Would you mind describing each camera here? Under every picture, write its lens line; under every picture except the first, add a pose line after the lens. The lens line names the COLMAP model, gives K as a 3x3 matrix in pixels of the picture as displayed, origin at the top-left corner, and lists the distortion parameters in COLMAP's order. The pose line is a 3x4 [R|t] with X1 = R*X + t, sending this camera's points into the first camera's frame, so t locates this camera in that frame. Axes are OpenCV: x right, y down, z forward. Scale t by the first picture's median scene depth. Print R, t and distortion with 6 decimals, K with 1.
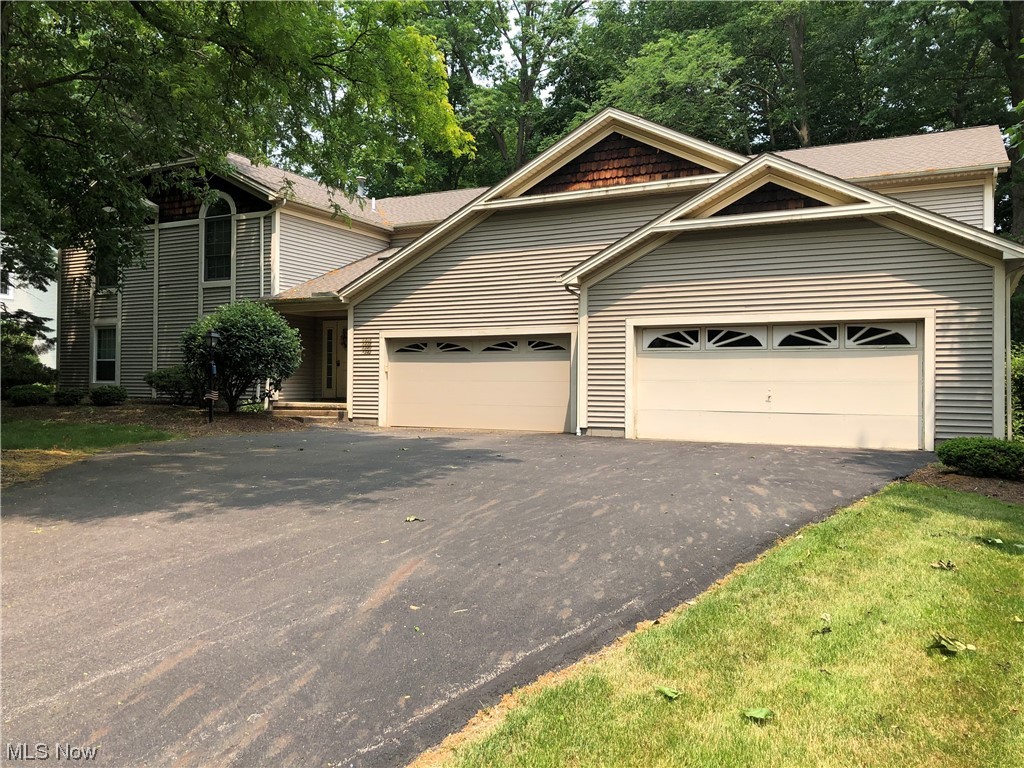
lens RADIAL K [[836.0, 0, 512.5], [0, 836.0, 378.4], [0, 0, 1]] dist [-0.072547, -0.010916]
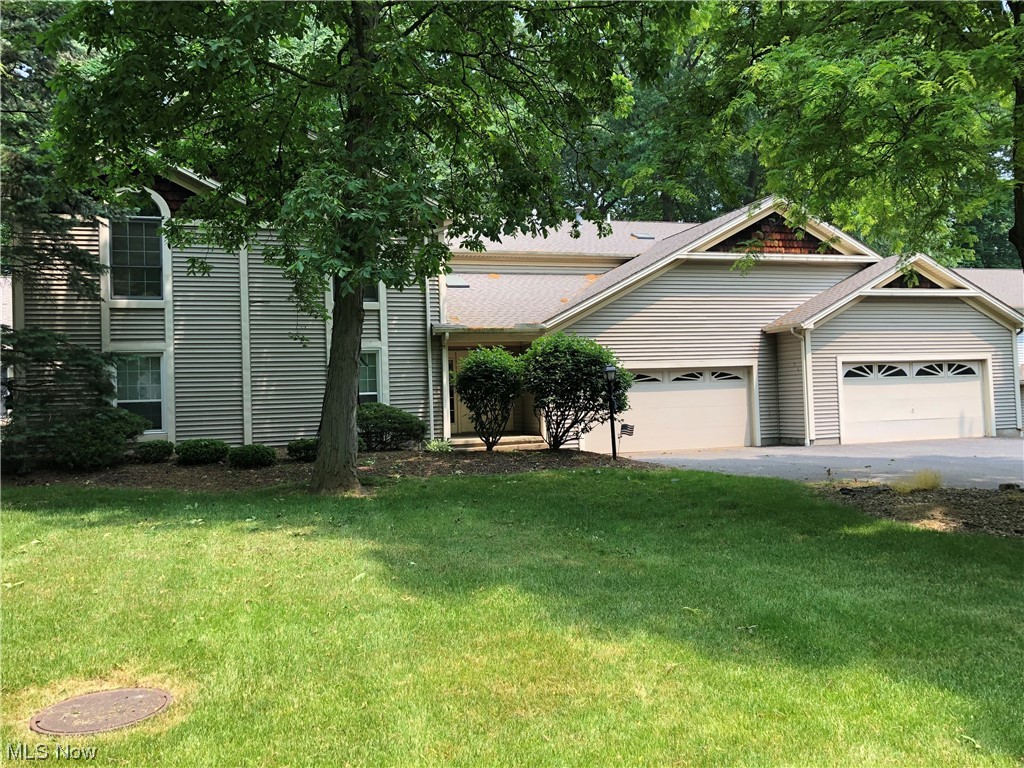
lens RADIAL K [[836.0, 0, 512.3], [0, 836.0, 388.2], [0, 0, 1]] dist [-0.072547, -0.010916]
pose [[0.703922, -0.003000, 0.710270, -1.232637], [0.039838, 0.998584, -0.035264, 0.007321], [-0.709159, 0.053119, 0.703045, 0.452435]]
